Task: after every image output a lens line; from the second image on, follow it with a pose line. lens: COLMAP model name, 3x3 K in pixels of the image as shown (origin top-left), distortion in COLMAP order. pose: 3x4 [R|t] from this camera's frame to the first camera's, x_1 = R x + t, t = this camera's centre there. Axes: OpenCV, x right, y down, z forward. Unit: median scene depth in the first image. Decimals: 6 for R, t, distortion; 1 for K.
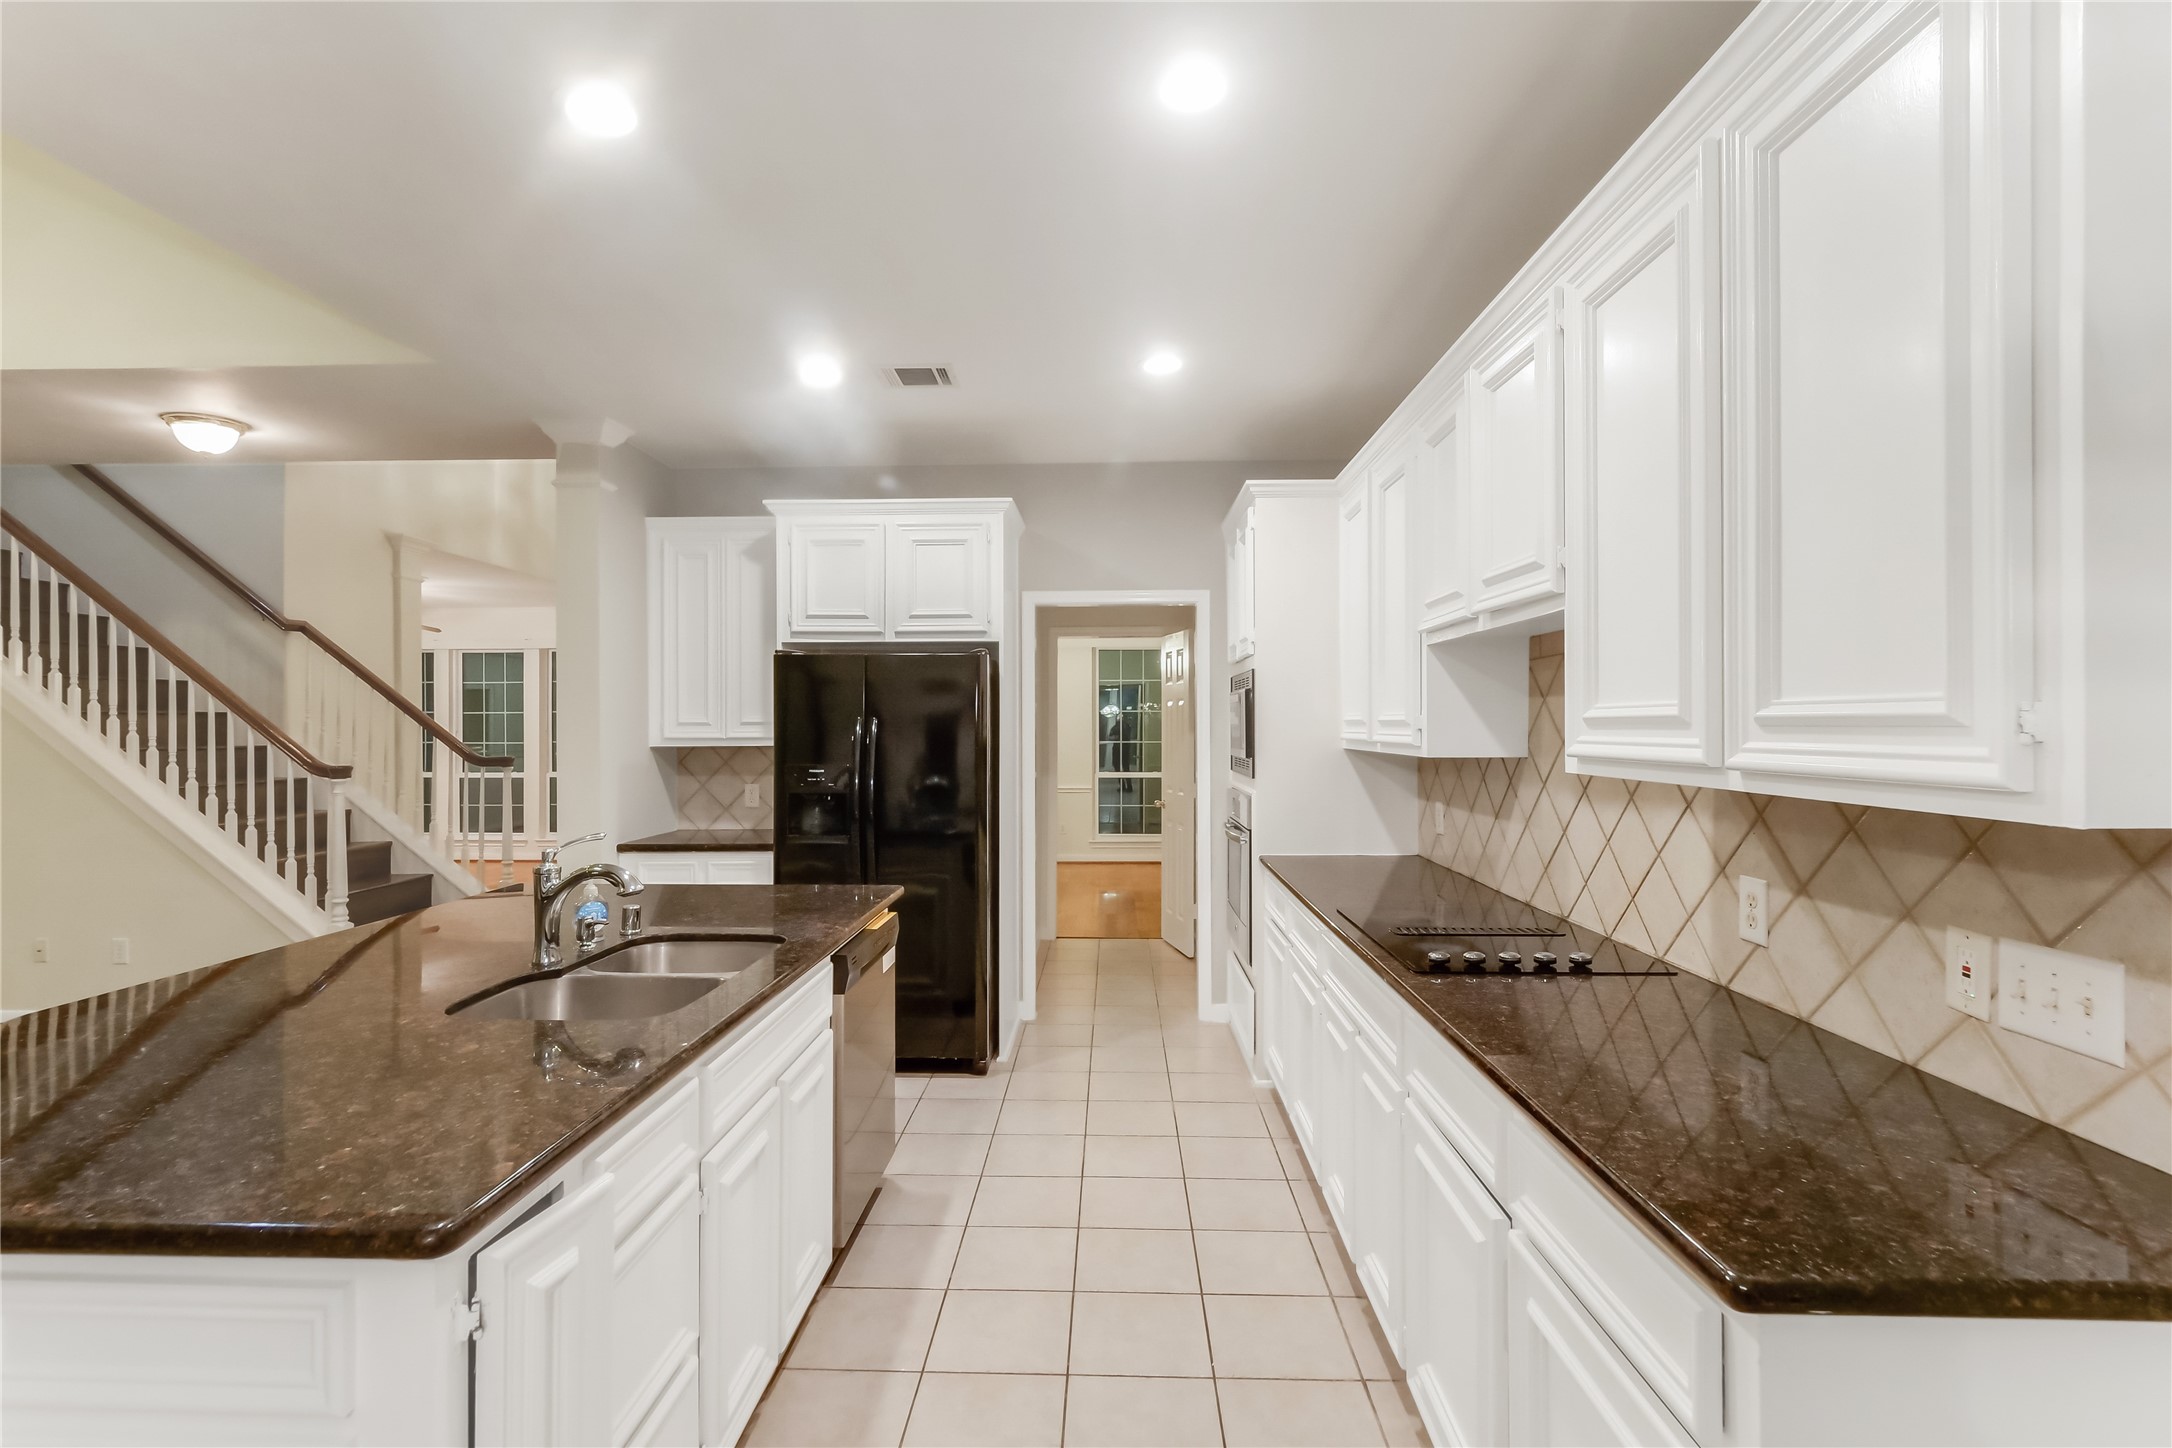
lens RADIAL K [[948.7, 0, 1084.1], [0, 948.7, 722.5], [0, 0, 1]] dist [0.001366, -0.000475]
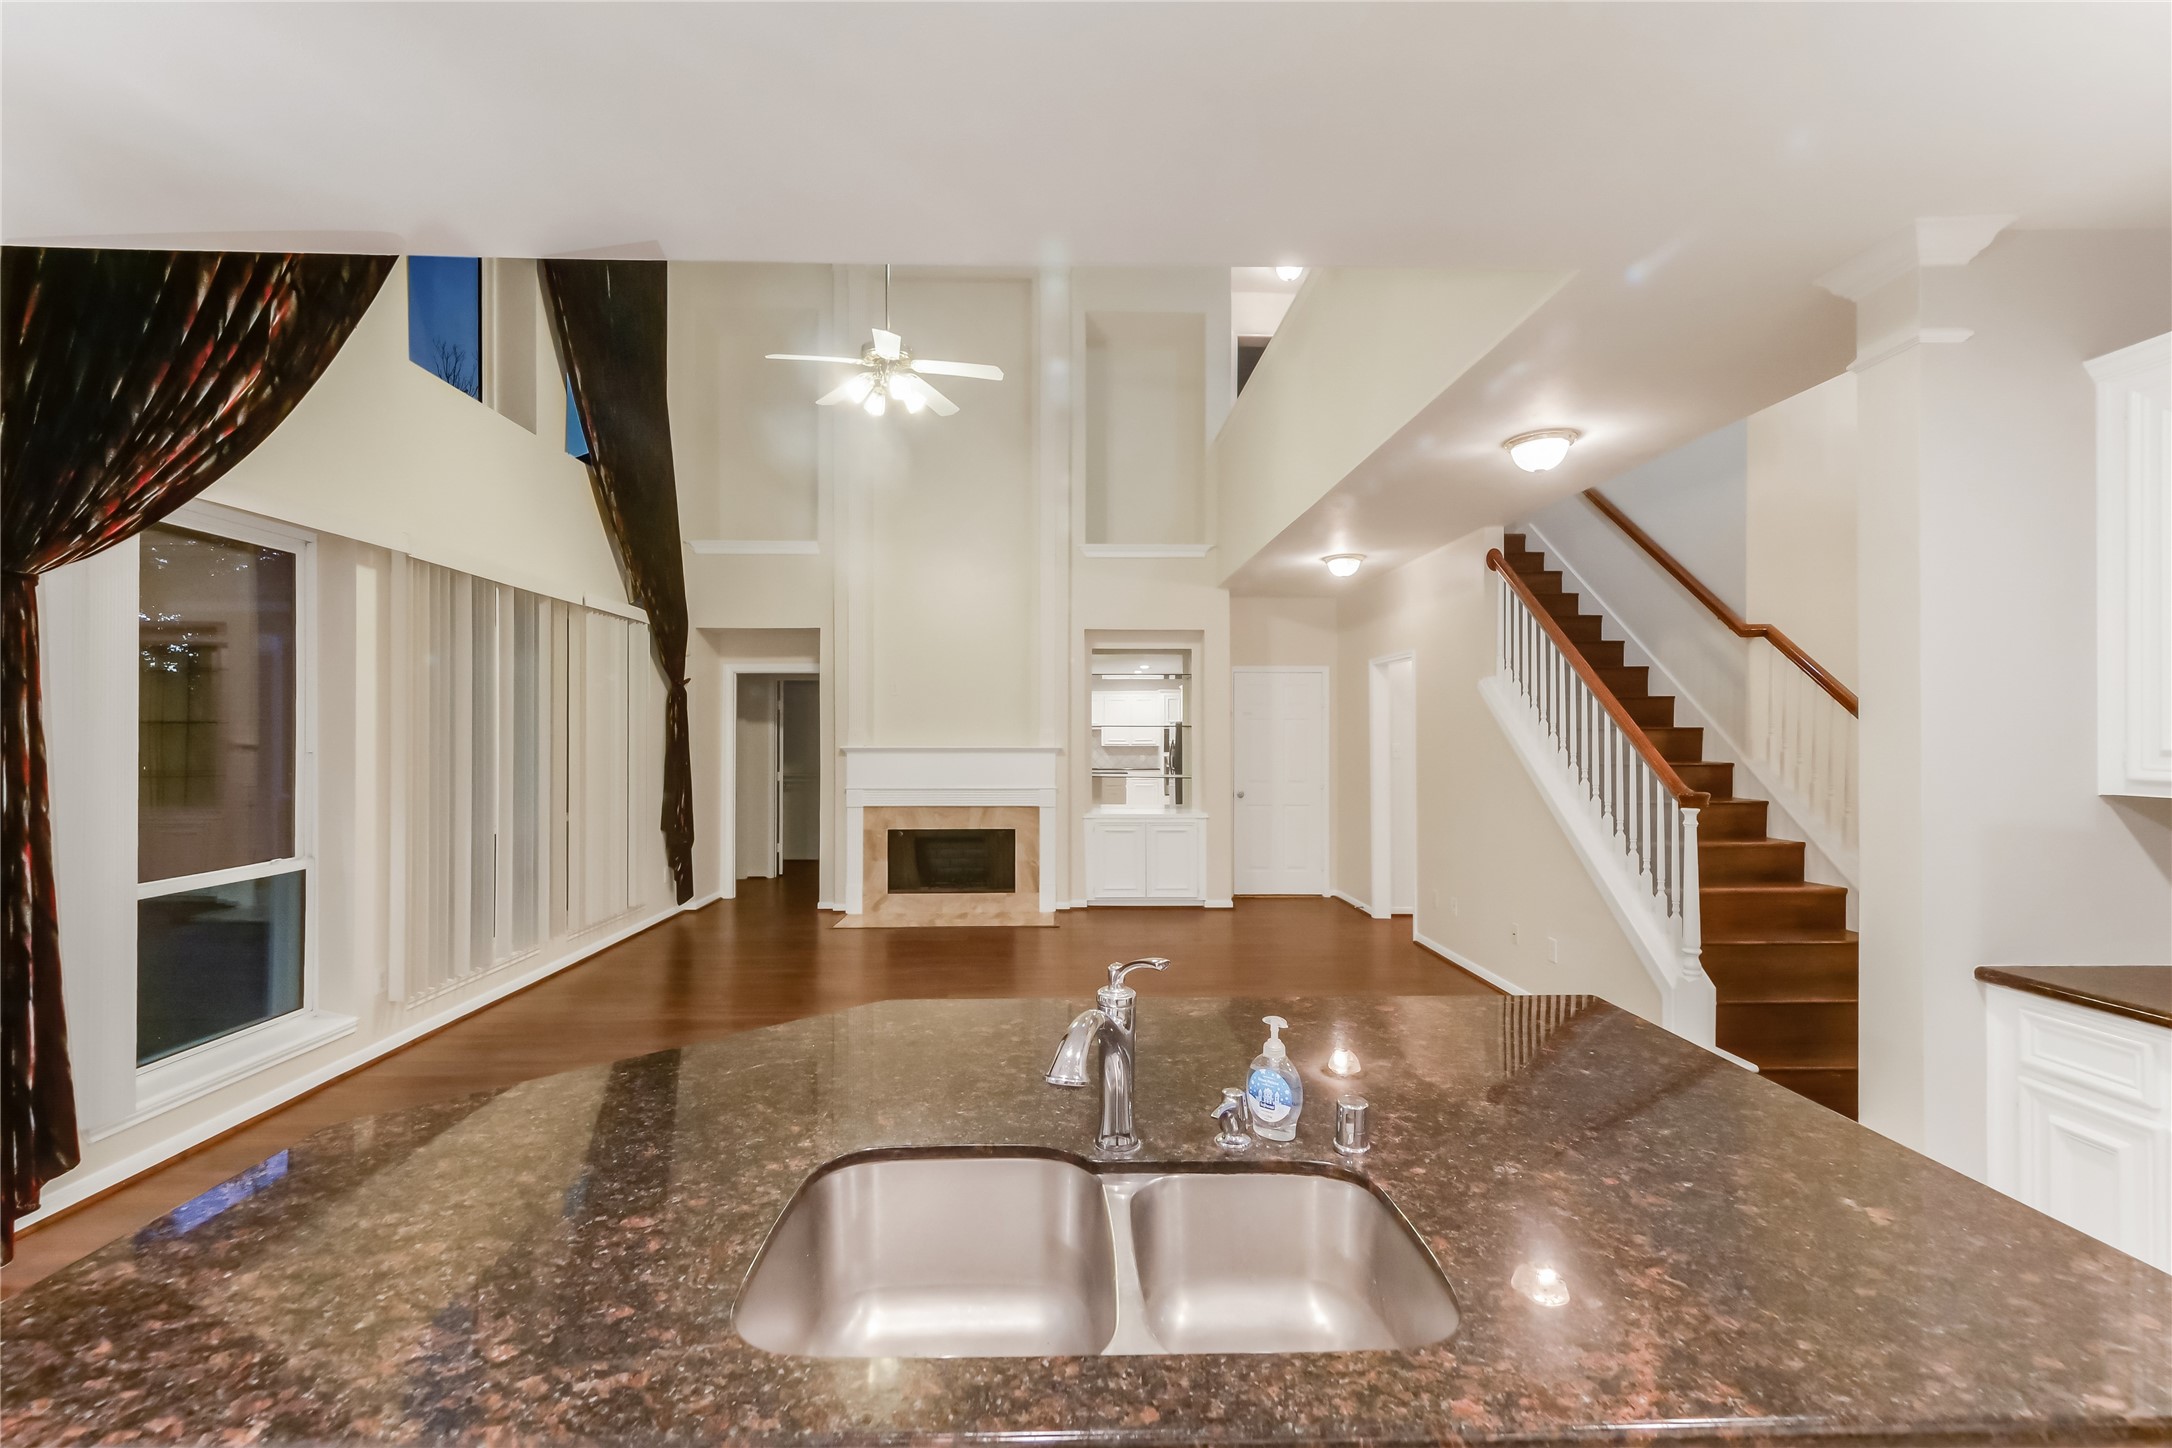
lens RADIAL K [[948.7, 0, 1094.9], [0, 948.7, 728.9], [0, 0, 1]] dist [0.001366, -0.000475]
pose [[0.068216, 0.001130, -0.997670, 0.029071], [-0.002964, 0.999995, 0.000930, -0.009995], [0.997666, 0.002894, 0.068219, 0.404379]]
